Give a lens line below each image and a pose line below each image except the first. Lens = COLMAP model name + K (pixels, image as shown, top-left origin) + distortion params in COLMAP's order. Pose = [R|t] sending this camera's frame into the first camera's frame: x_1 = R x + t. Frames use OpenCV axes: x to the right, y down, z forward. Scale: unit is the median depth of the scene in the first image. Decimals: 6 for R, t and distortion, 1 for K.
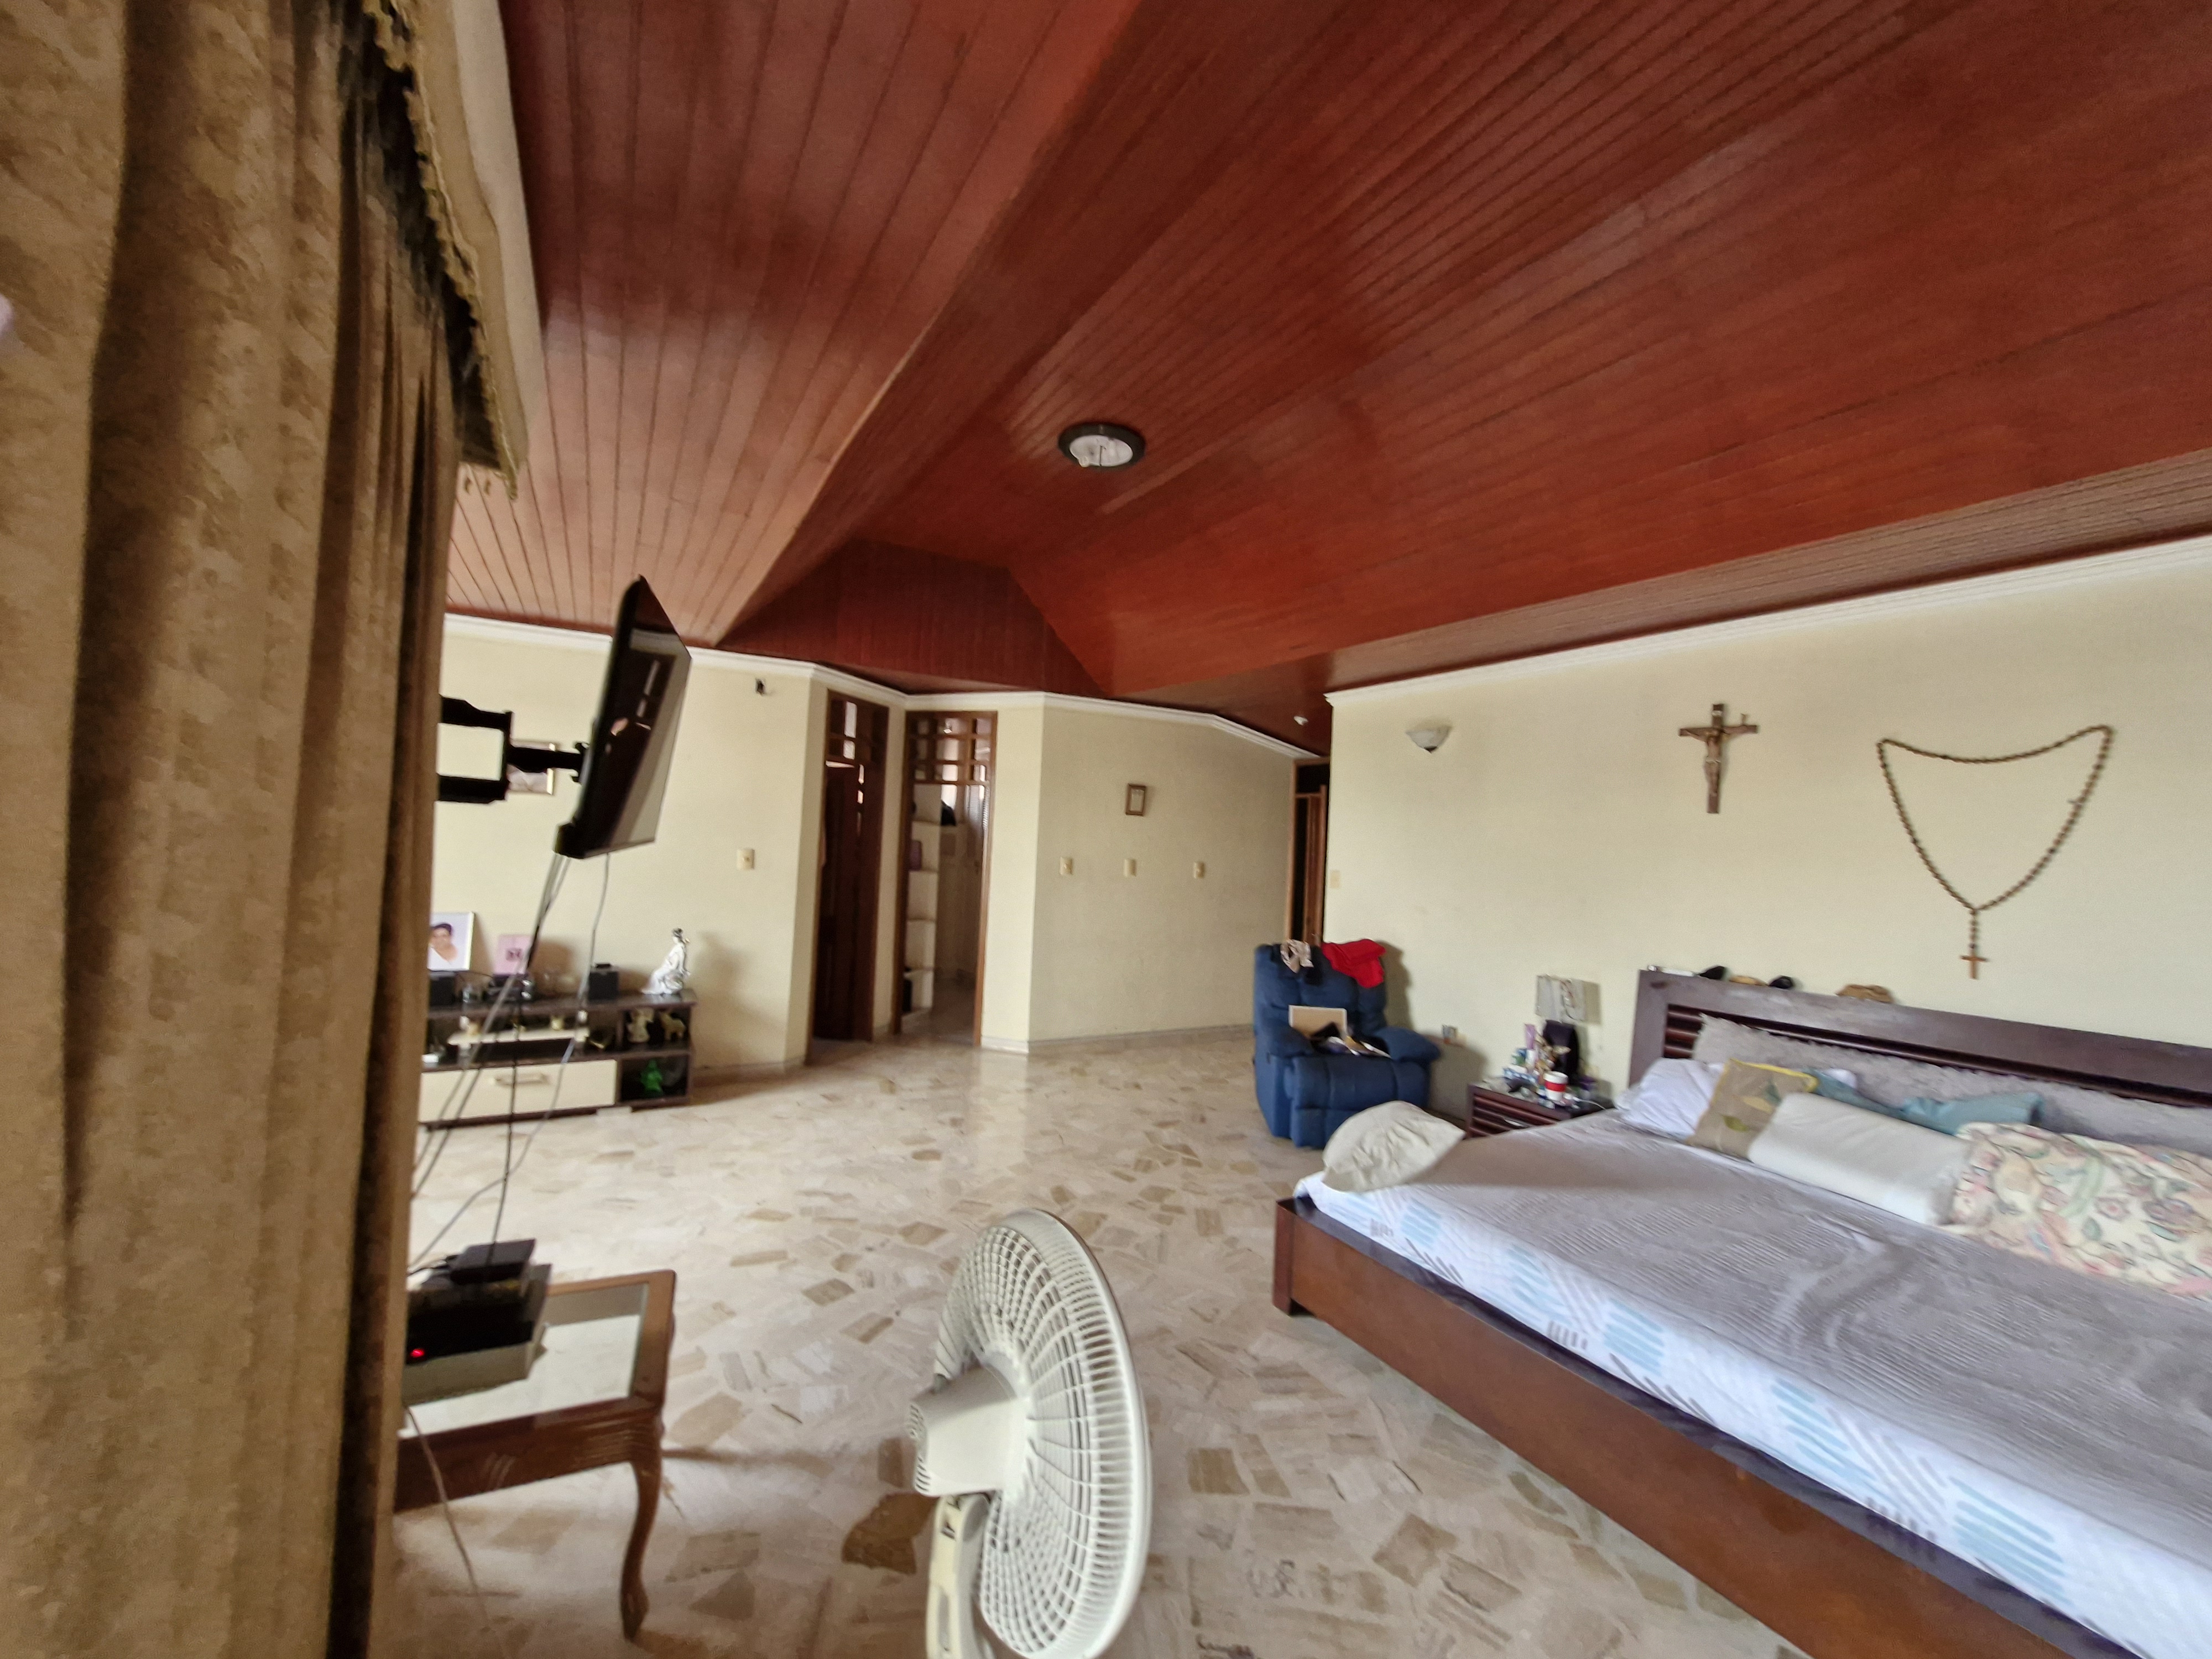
lens RADIAL K [[862.5, 0, 1092.9], [0, 862.5, 820.3], [0, 0, 1]] dist [-0.001762, -0.000255]
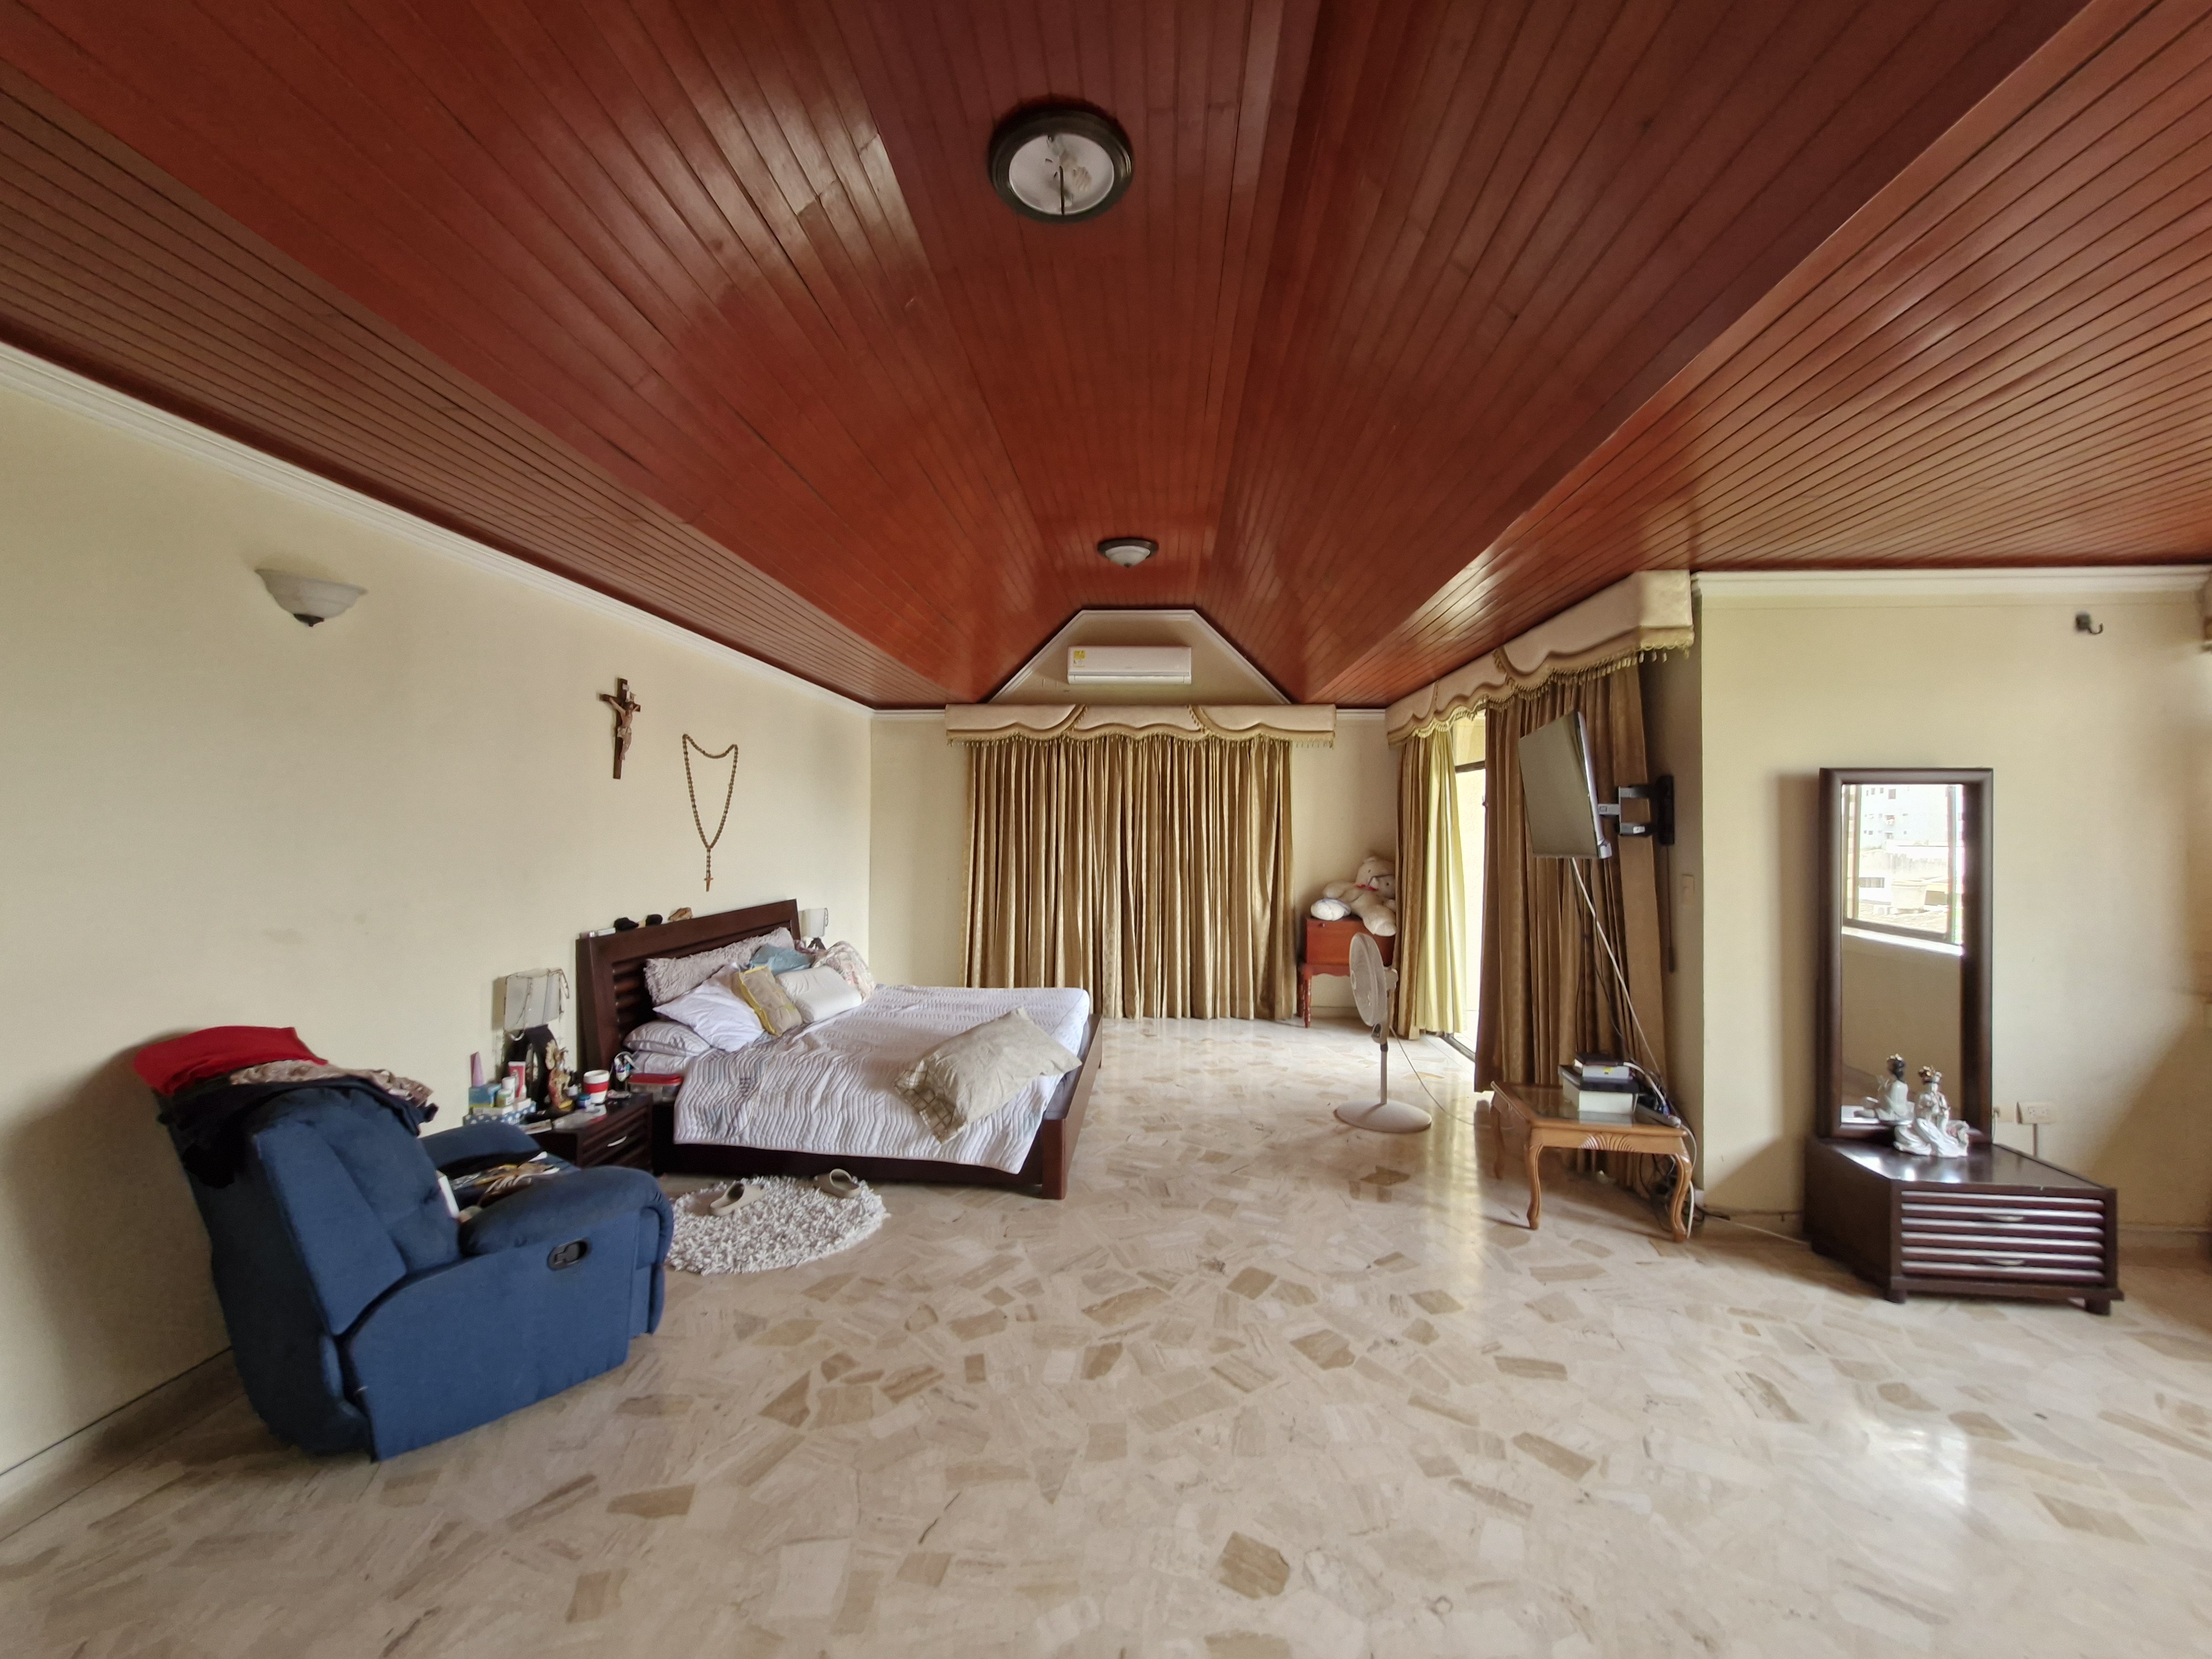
lens RADIAL K [[862.5, 0, 1092.9], [0, 862.5, 820.3], [0, 0, 1]] dist [-0.001762, -0.000255]
pose [[-0.824028, -0.046444, 0.564643, -0.399354], [-0.061751, 0.998059, -0.008024, 0.015508], [-0.563174, -0.041480, -0.825296, 1.600071]]
